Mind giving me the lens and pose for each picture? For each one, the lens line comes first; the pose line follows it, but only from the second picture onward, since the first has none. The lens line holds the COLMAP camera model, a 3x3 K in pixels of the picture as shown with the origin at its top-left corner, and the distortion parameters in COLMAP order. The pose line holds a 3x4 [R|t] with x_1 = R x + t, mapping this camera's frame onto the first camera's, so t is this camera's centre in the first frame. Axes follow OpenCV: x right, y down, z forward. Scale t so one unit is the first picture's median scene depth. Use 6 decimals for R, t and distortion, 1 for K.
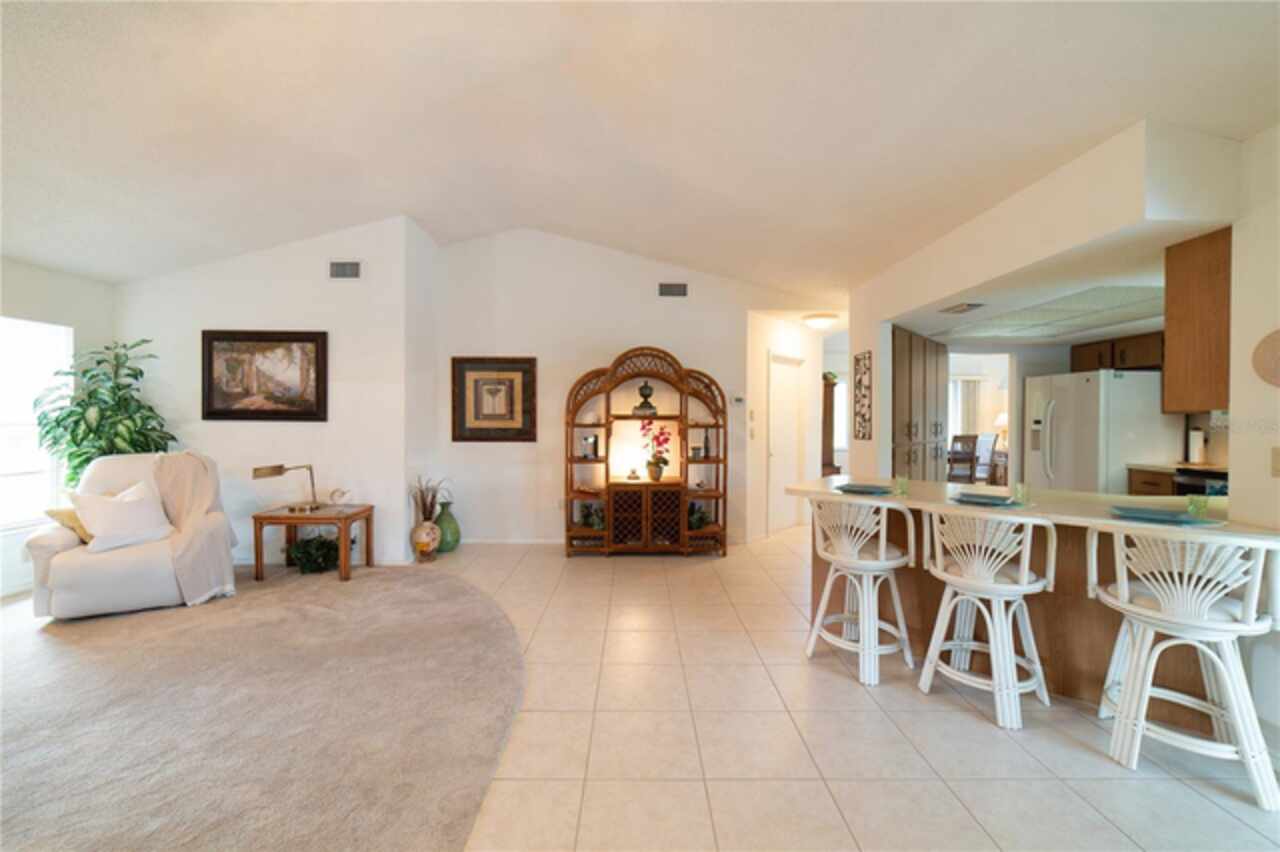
lens RADIAL K [[504.1, 0, 643.1], [0, 504.1, 420.7], [0, 0, 1]] dist [0.000692, 0.000301]
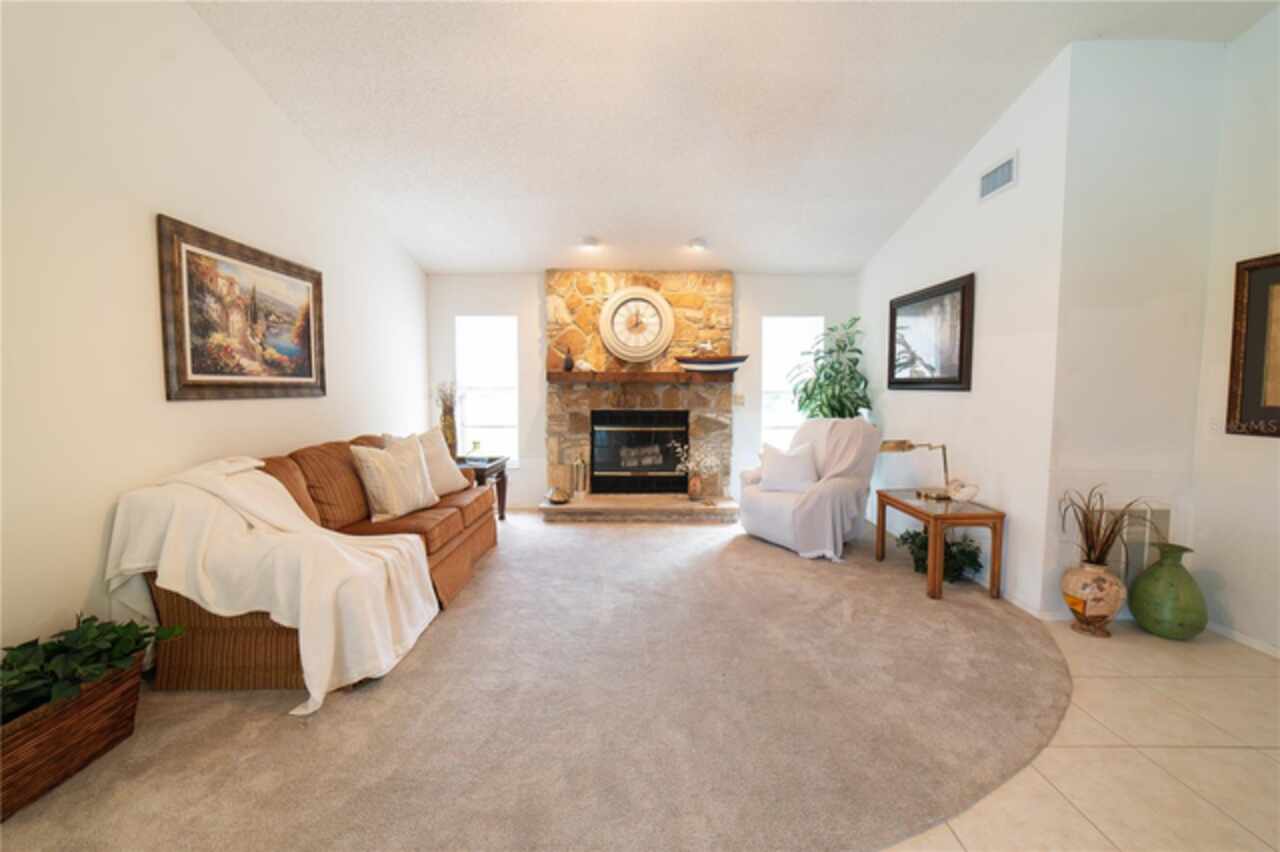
lens RADIAL K [[504.1, 0, 643.1], [0, 504.1, 420.7], [0, 0, 1]] dist [0.000692, 0.000301]
pose [[-0.002846, 0.059227, -0.998241, 0.145672], [-0.010124, 0.998192, 0.059253, 0.006401], [0.999945, 0.010274, -0.002241, 0.505546]]
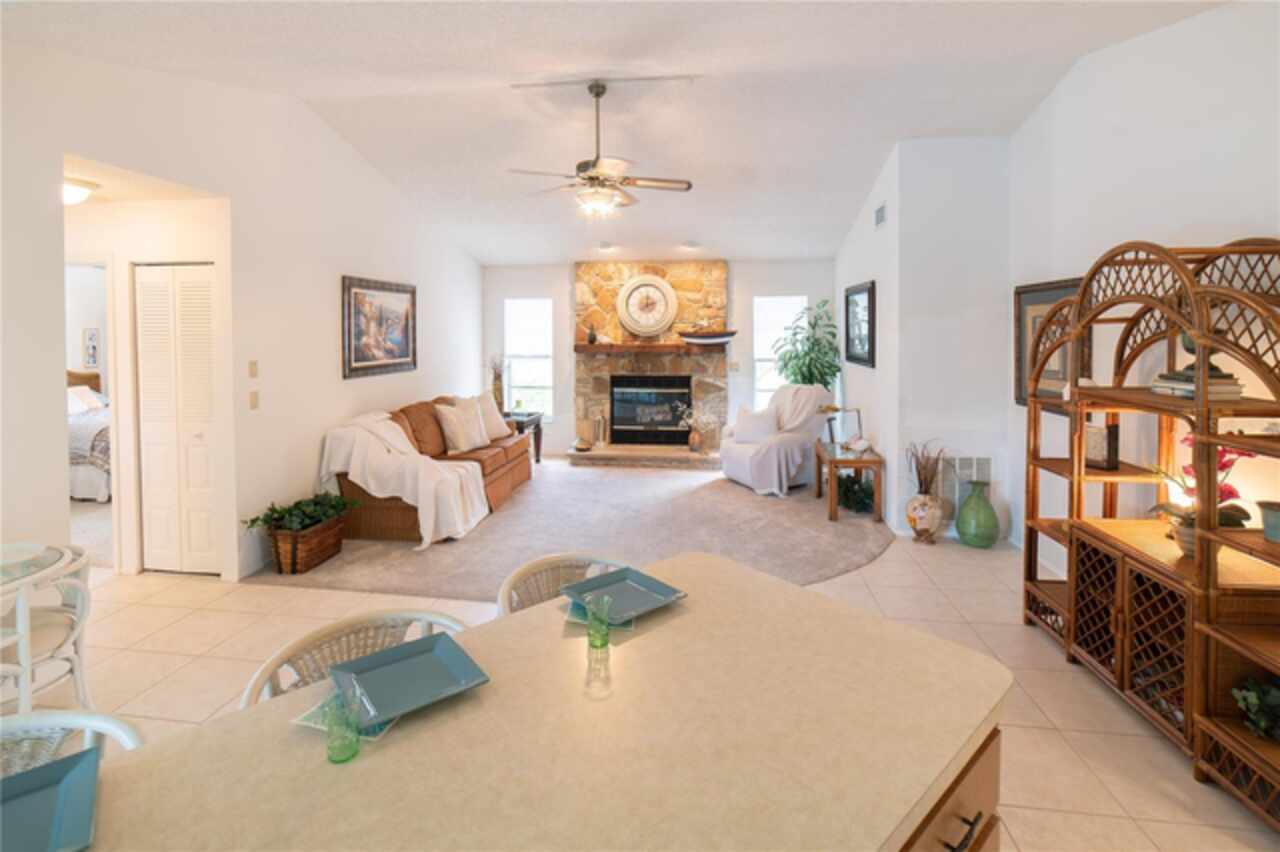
lens RADIAL K [[585.3, 0, 640.9], [0, 585.3, 353.5], [0, 0, 1]] dist [0.001064, 0.000119]
pose [[-0.136410, 0.031357, -0.990156, 0.608701], [-0.006716, 0.999447, 0.032577, -0.063699], [0.990630, 0.011094, -0.136124, 0.694717]]
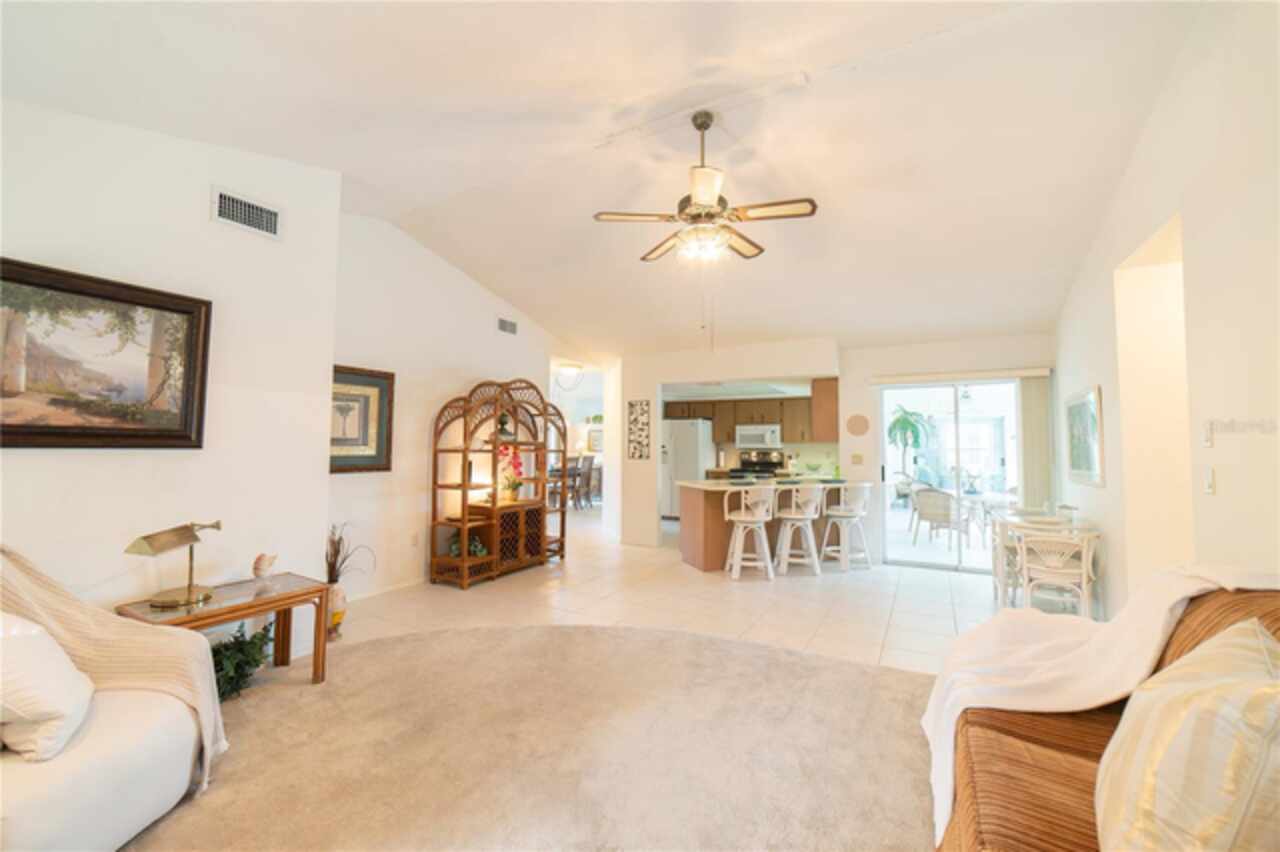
lens RADIAL K [[504.1, 0, 643.1], [0, 504.1, 420.7], [0, 0, 1]] dist [0.000692, 0.000301]
pose [[0.502367, 0.041816, 0.863643, -0.883378], [0.001156, 0.998797, -0.049032, -0.001518], [-0.864654, 0.025630, 0.501714, 0.243121]]
